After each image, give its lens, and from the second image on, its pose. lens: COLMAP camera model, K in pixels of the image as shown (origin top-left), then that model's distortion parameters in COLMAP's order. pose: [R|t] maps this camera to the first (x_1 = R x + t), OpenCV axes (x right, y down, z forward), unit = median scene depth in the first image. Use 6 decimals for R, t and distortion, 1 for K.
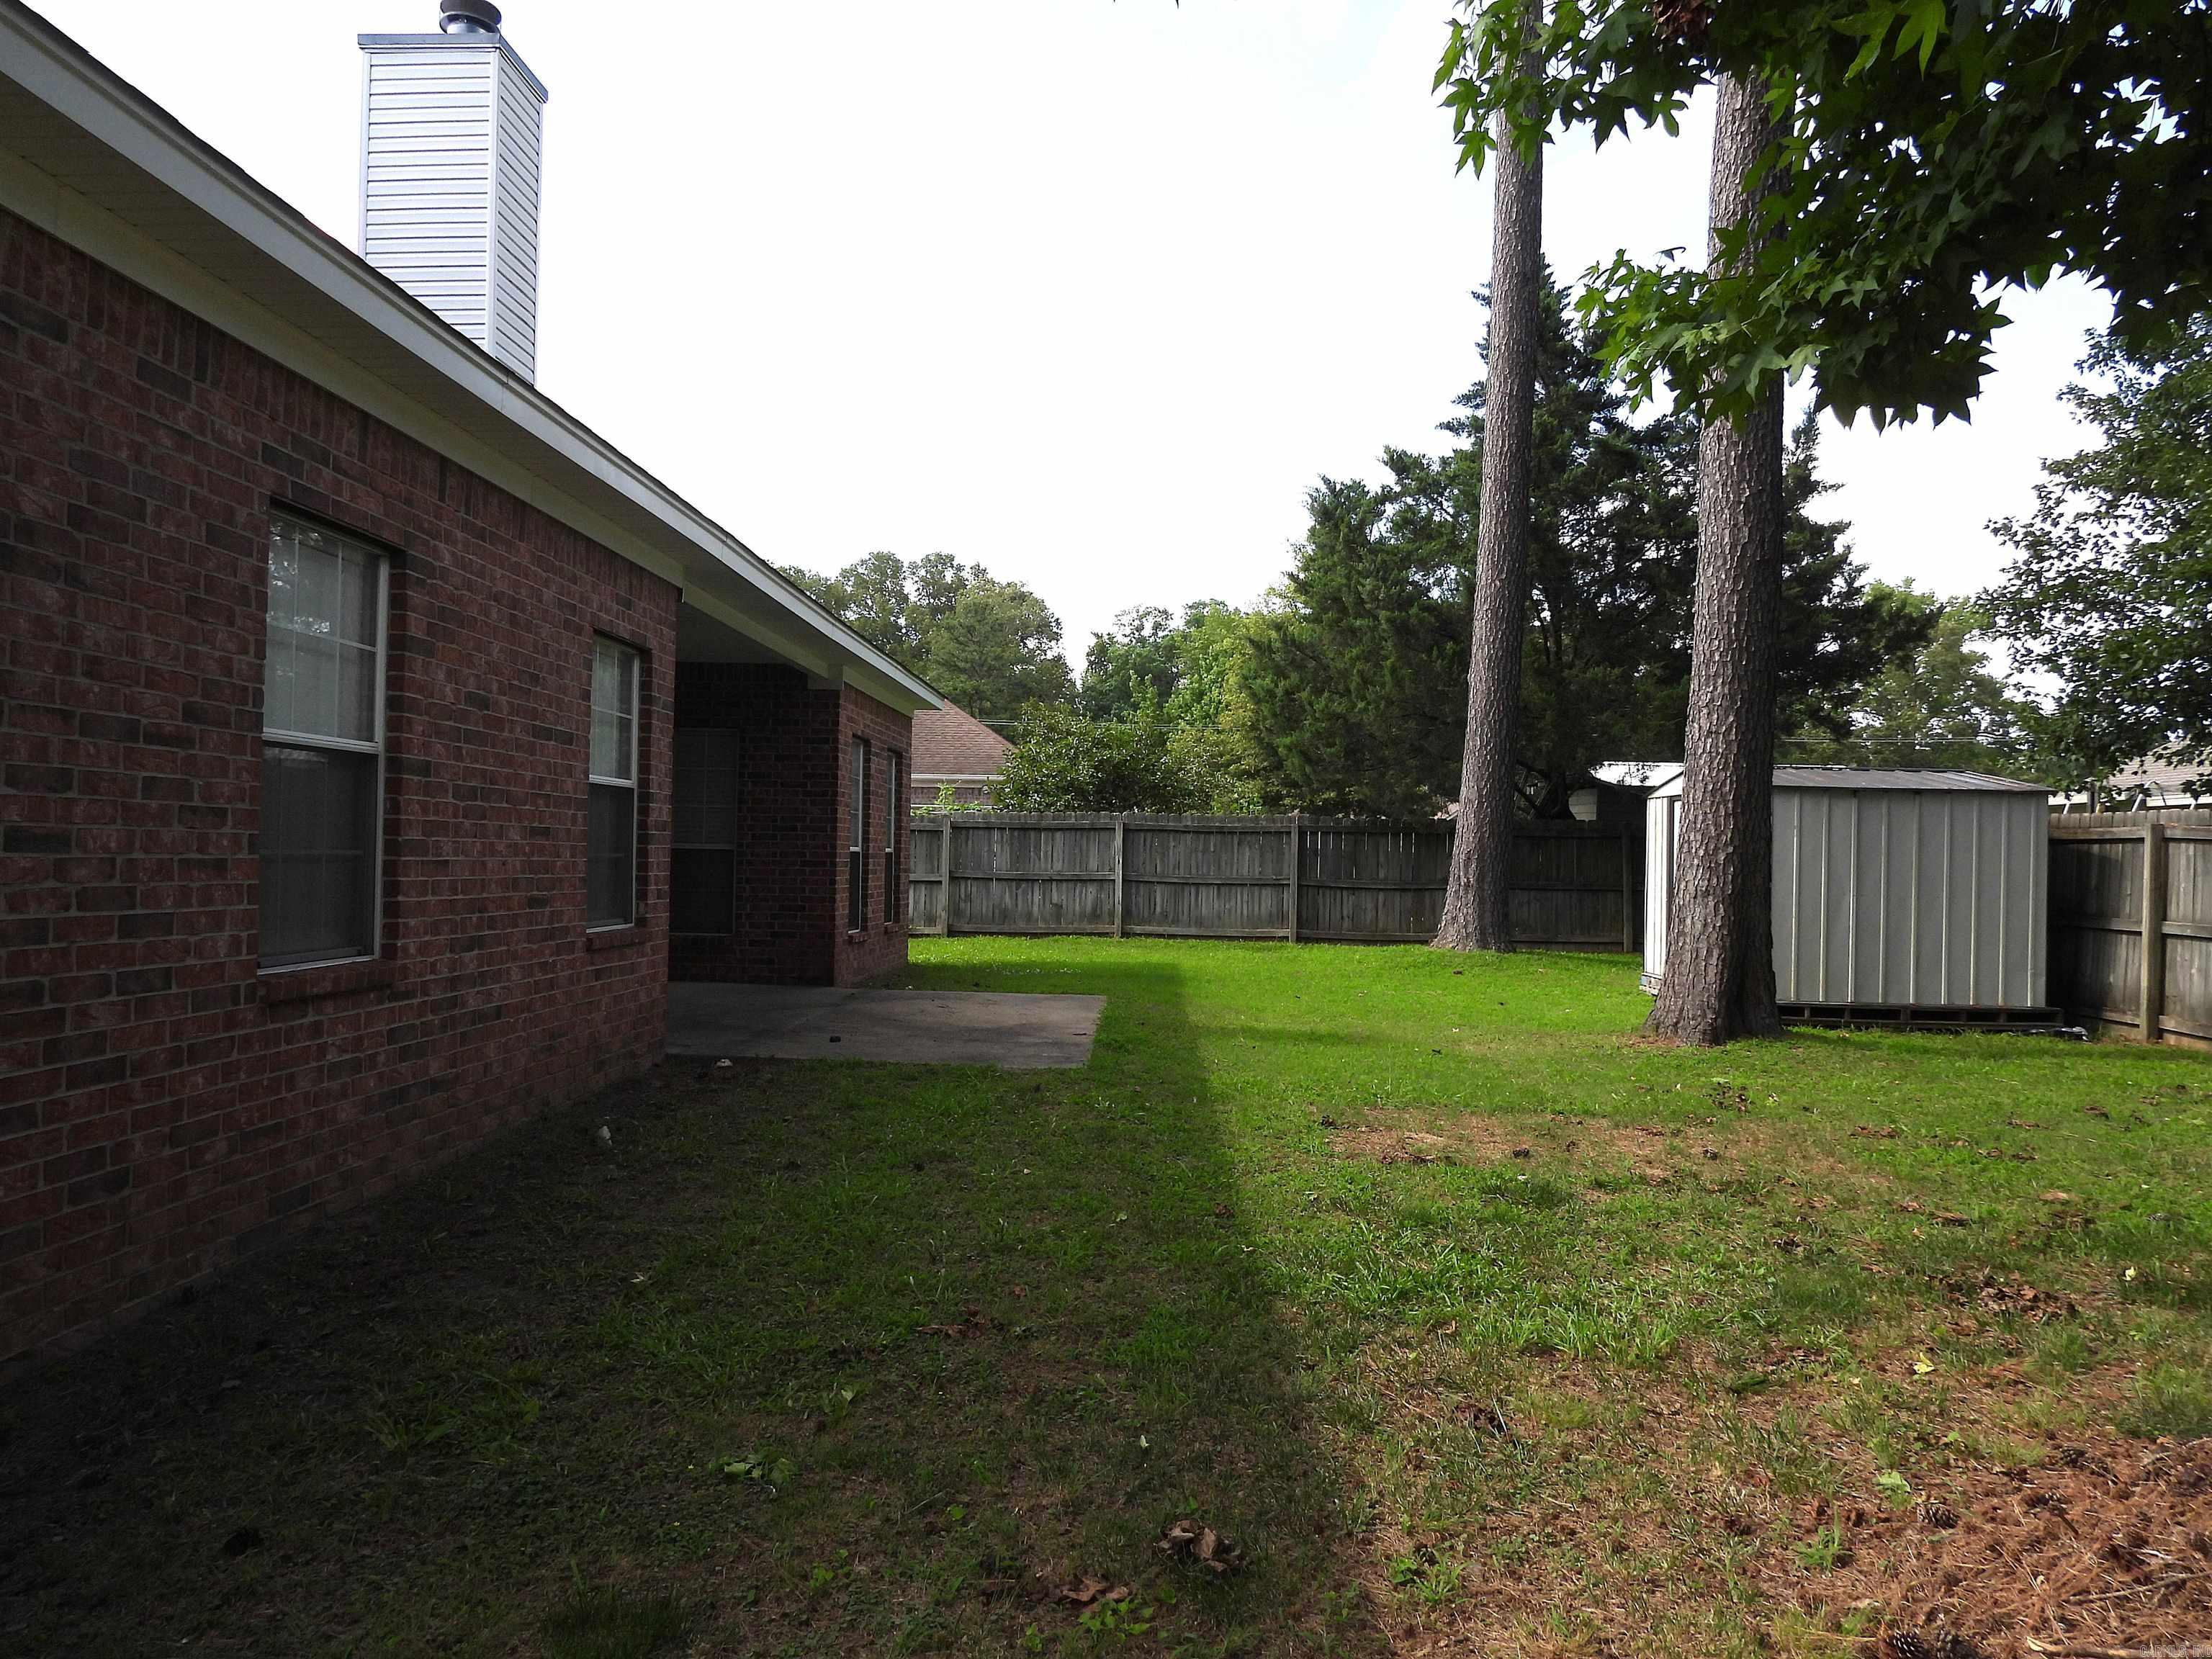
lens RADIAL K [[1593.9, 0, 1101.9], [0, 1593.9, 830.6], [0, 0, 1]] dist [-0.014138, 0.005385]
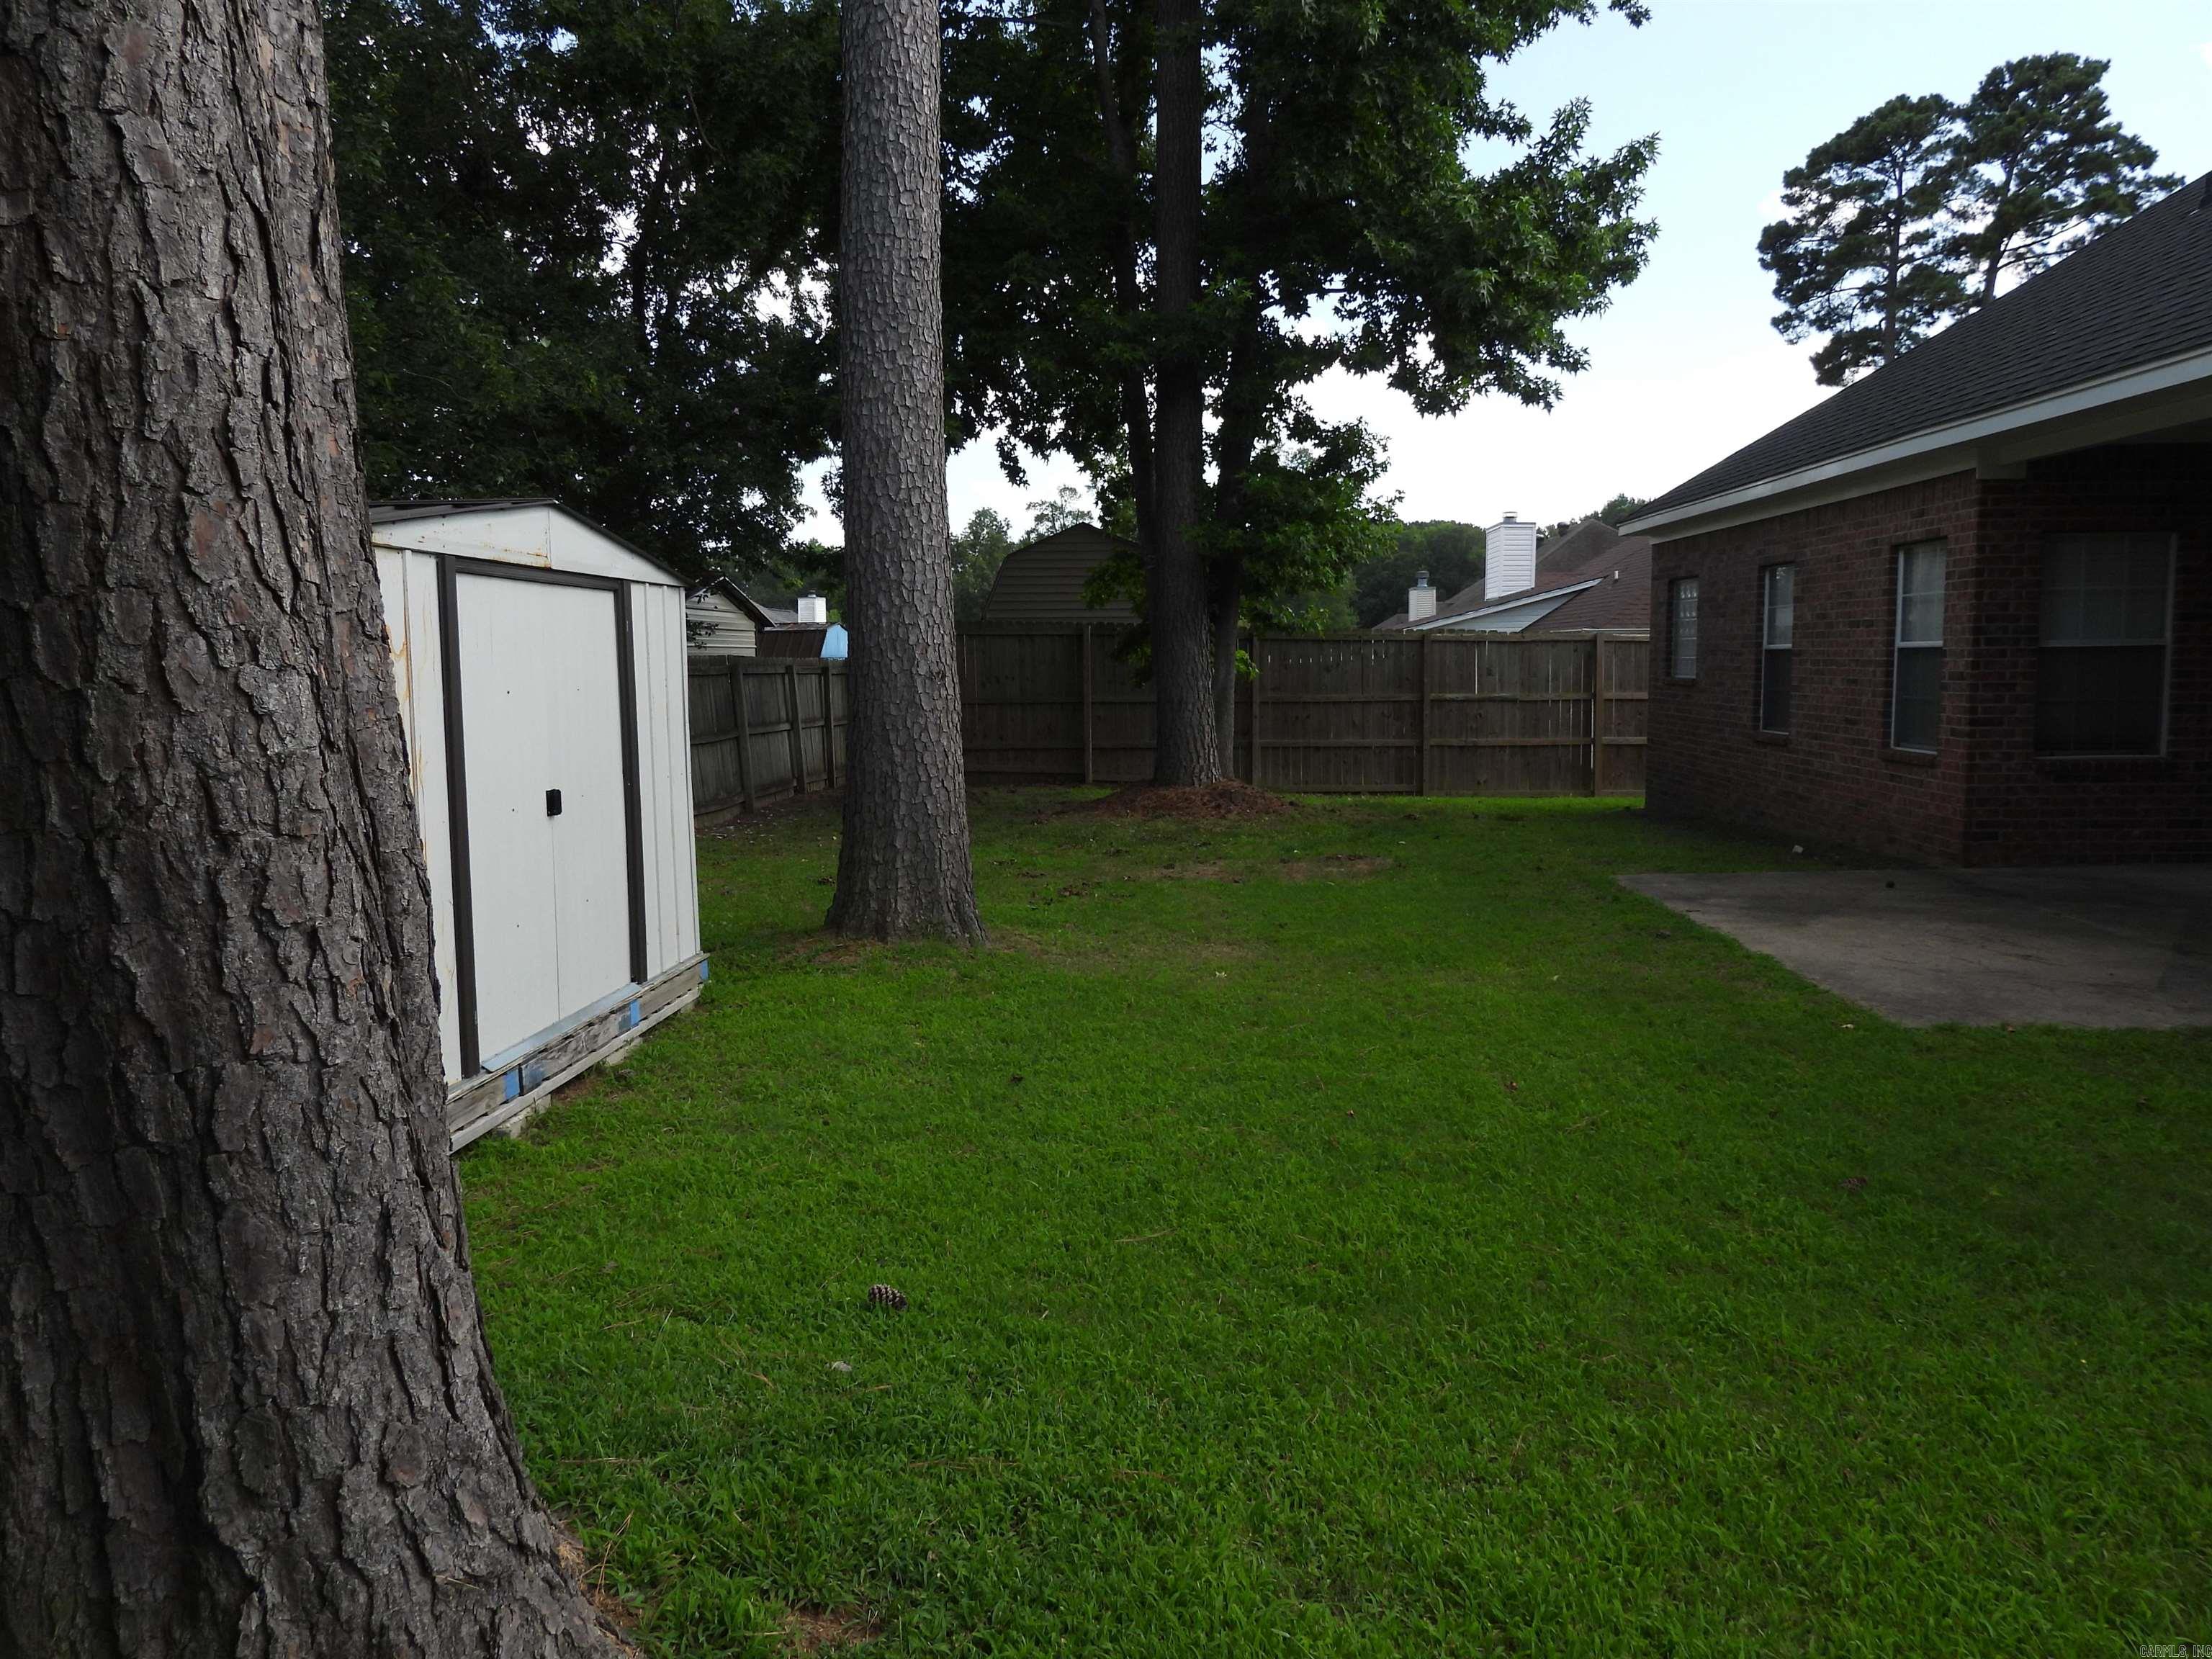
lens RADIAL K [[1593.9, 0, 1108.5], [0, 1593.9, 830.2], [0, 0, 1]] dist [-0.014138, 0.005385]
pose [[-0.999824, -0.008101, 0.016929, 0.581848], [-0.006514, 0.995753, 0.091831, 0.011455], [-0.017601, 0.091705, -0.995631, 3.728667]]
